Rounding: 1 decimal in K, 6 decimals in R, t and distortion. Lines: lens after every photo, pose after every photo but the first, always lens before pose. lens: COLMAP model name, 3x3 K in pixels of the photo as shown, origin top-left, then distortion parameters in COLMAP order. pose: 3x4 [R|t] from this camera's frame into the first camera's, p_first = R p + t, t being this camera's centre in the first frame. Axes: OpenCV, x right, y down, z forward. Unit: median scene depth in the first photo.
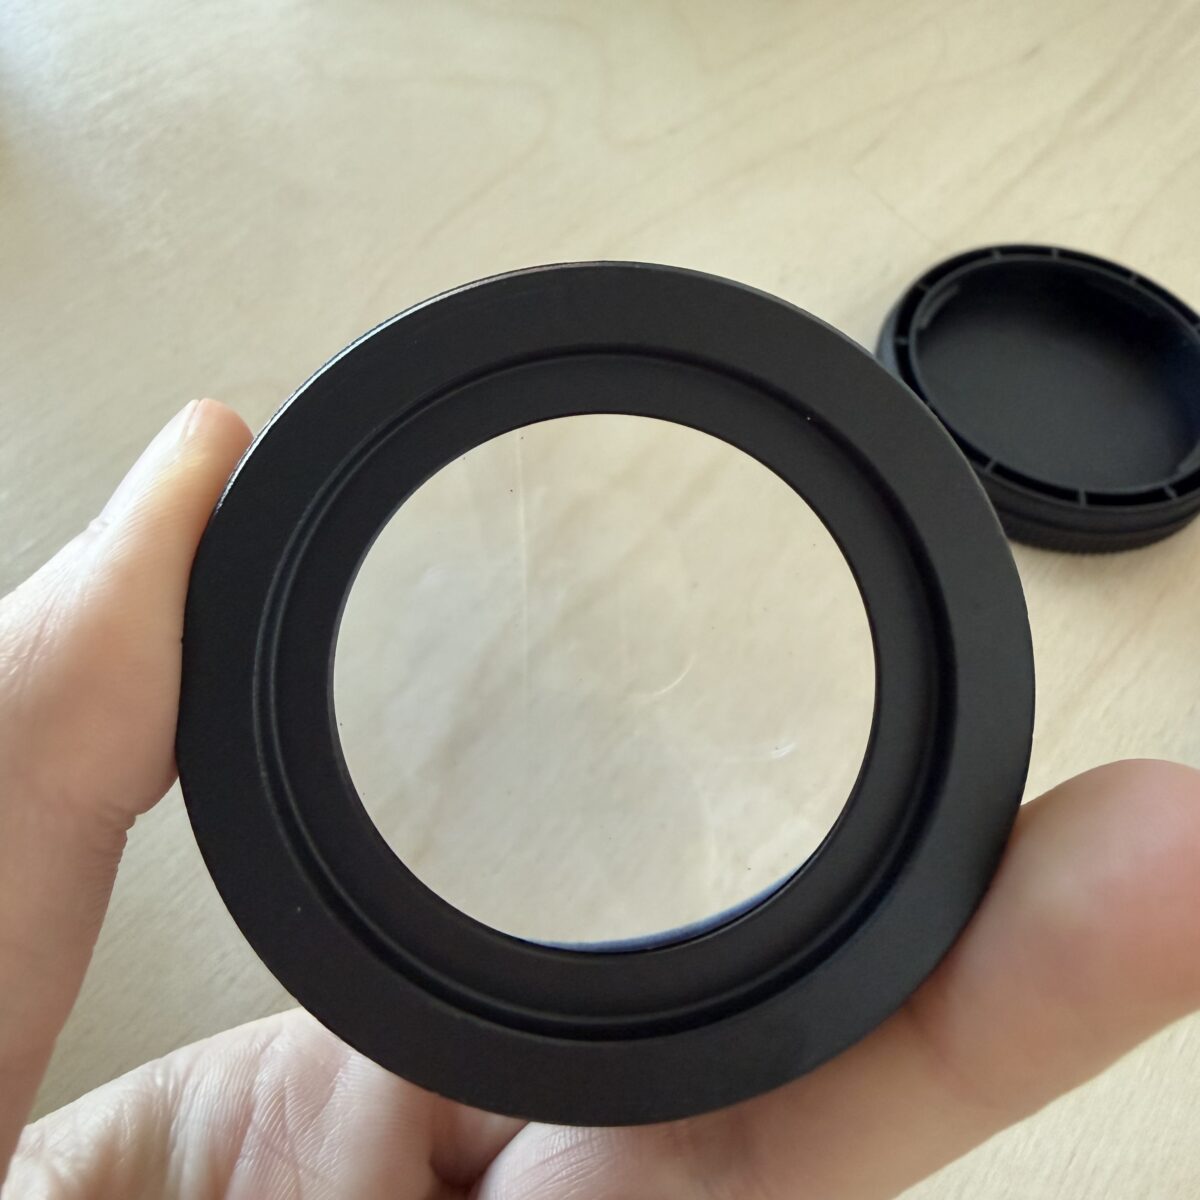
lens RADIAL K [[1136.3, 0, 603.4], [0, 1136.3, 568.7], [0, 0, 1]] dist [0.020844, 0.013681]
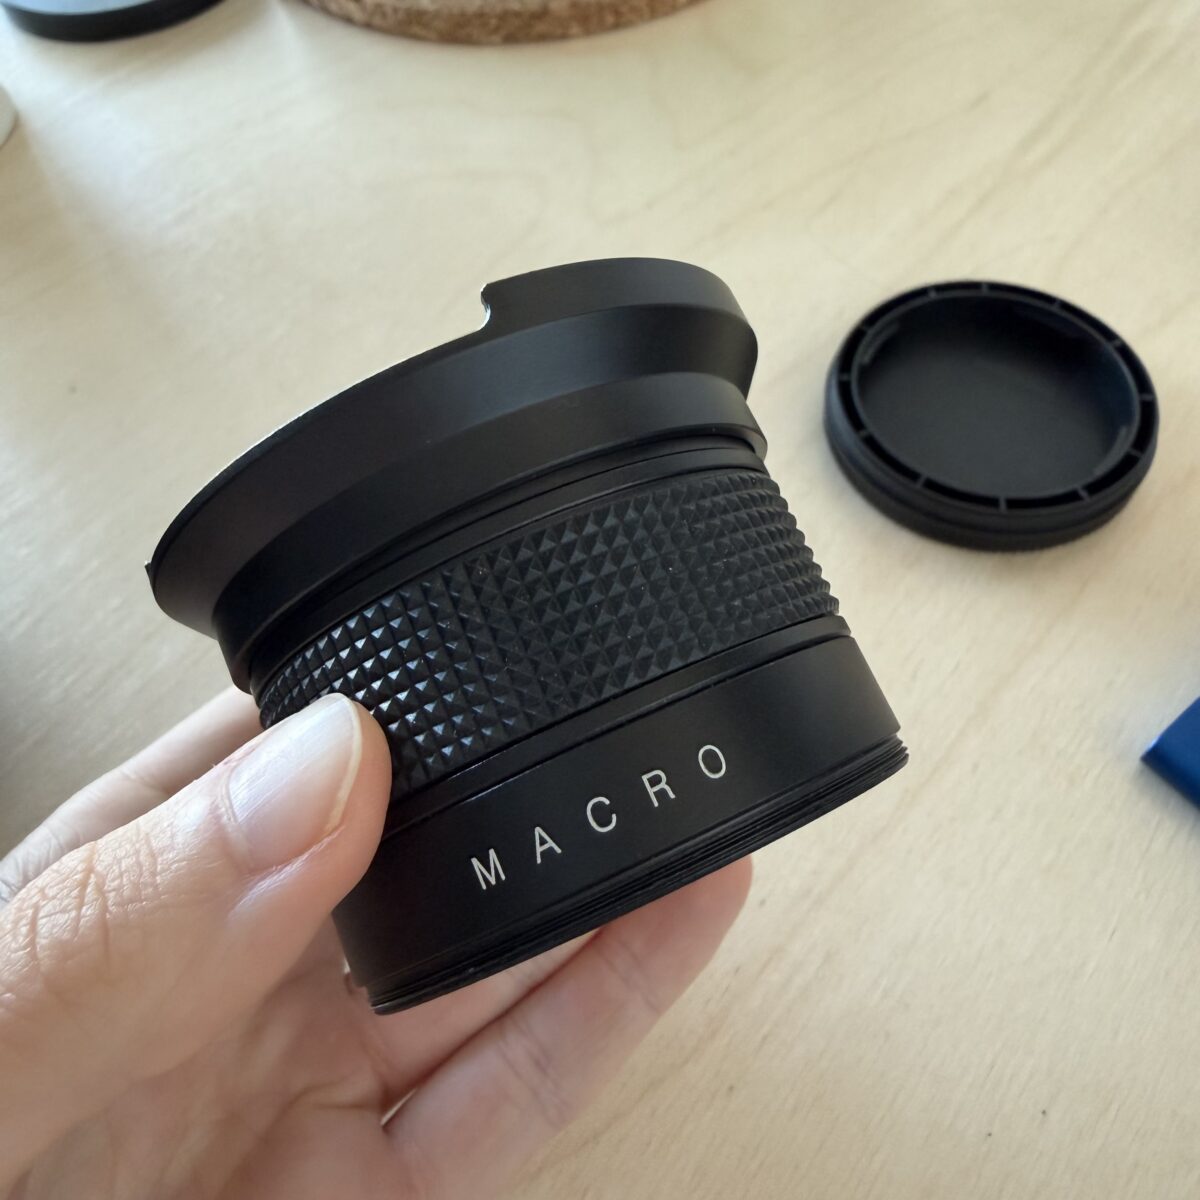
lens RADIAL K [[1136.3, 0, 603.4], [0, 1136.3, 568.7], [0, 0, 1]] dist [0.020844, 0.013681]
pose [[0.994696, -0.068511, -0.076723, 0.096567], [0.065947, 0.997193, -0.035470, 0.014857], [0.078938, 0.030222, 0.996421, -0.144825]]
